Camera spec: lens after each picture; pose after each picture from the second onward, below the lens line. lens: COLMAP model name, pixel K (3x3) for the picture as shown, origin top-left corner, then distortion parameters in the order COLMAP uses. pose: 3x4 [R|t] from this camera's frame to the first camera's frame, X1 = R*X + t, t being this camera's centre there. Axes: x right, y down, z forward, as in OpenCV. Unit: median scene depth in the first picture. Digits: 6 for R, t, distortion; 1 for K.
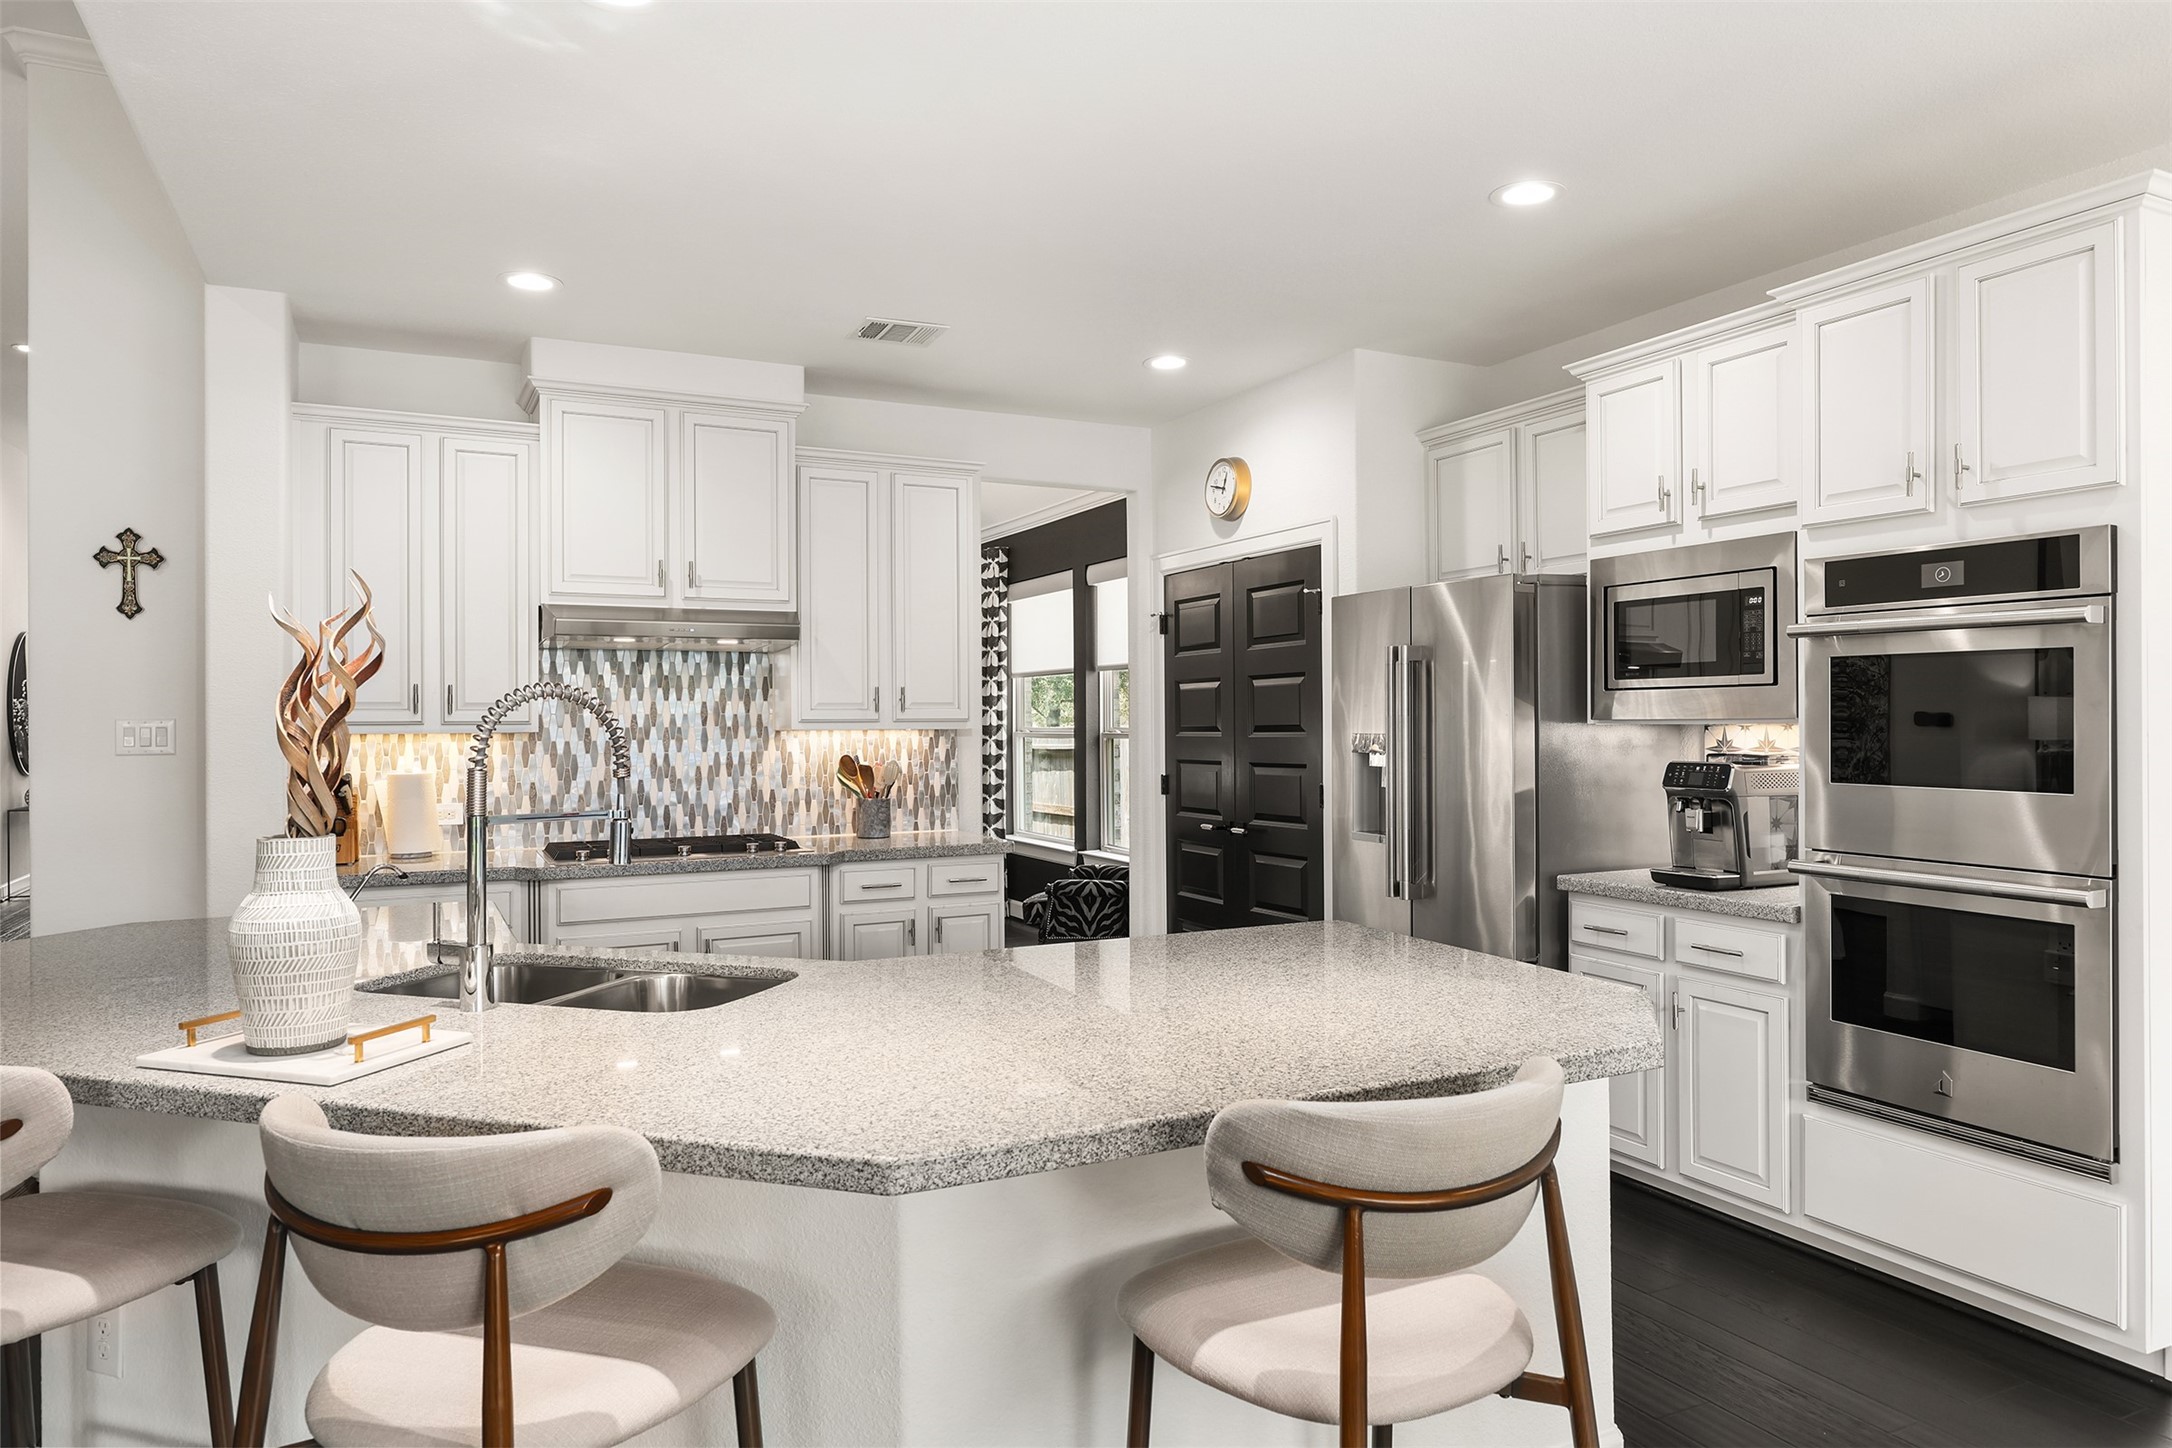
lens RADIAL K [[1369.5, 0, 1073.2], [0, 1369.5, 717.6], [0, 0, 1]] dist [-0.003600, 0.004760]
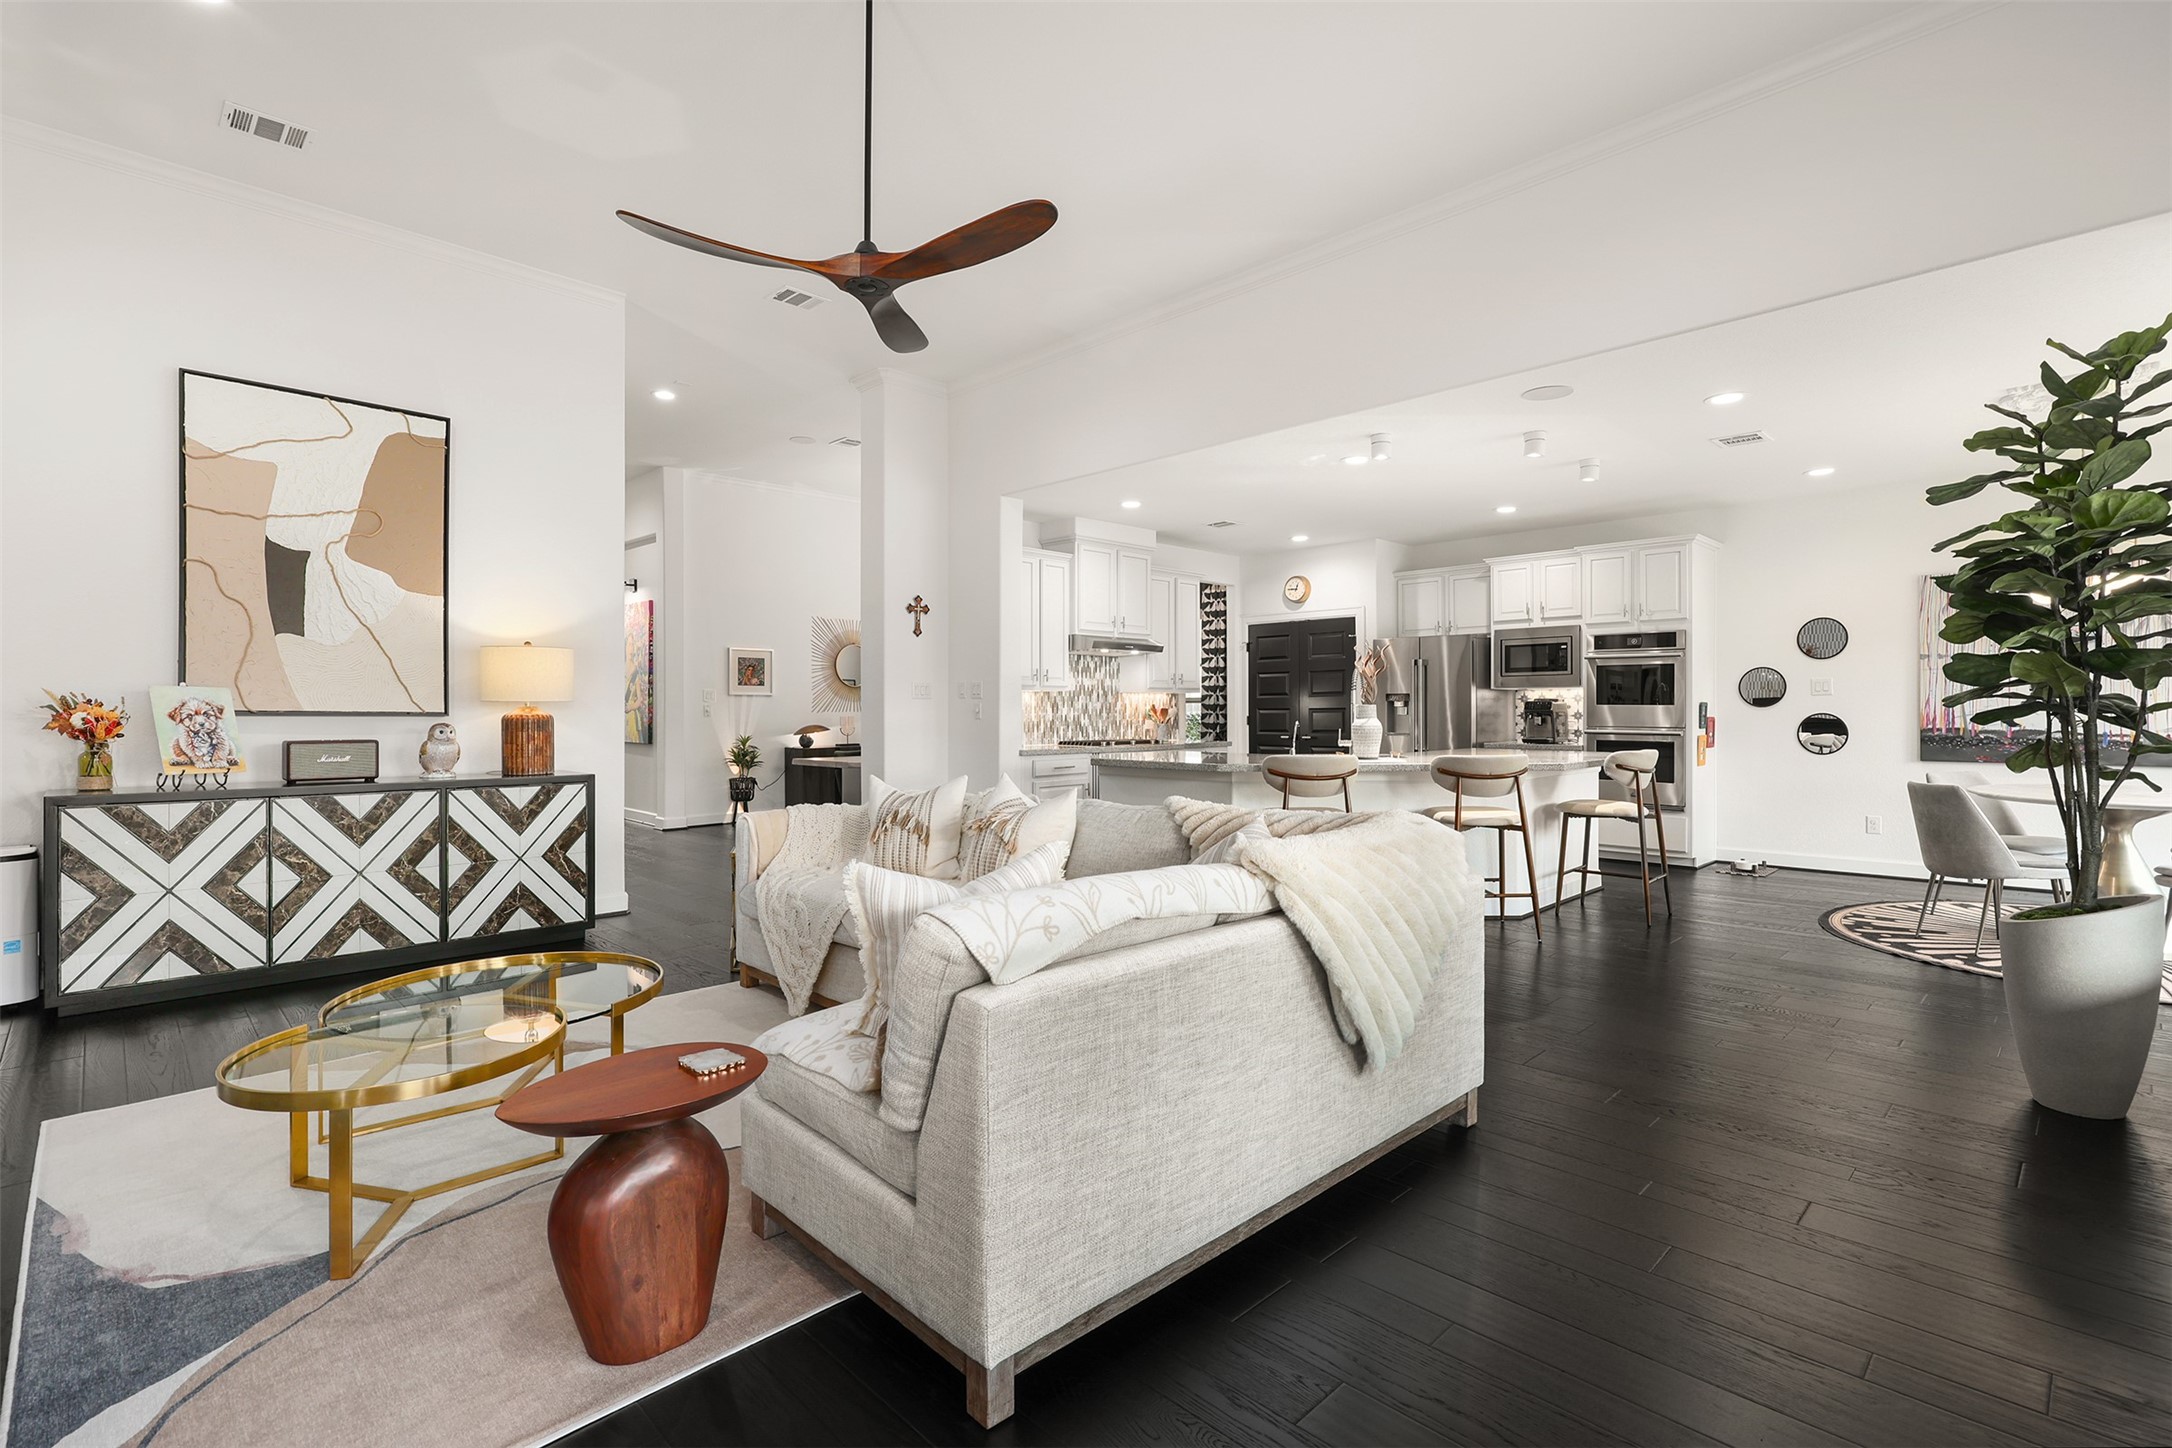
lens RADIAL K [[981.7, 0, 1069.5], [0, 981.7, 711.2], [0, 0, 1]] dist [-0.019069, -0.000236]
pose [[0.953702, 0.001835, 0.300747, -0.935306], [-0.002647, 0.999994, 0.002292, 0.042955], [-0.300741, -0.002982, 0.953701, -0.574871]]
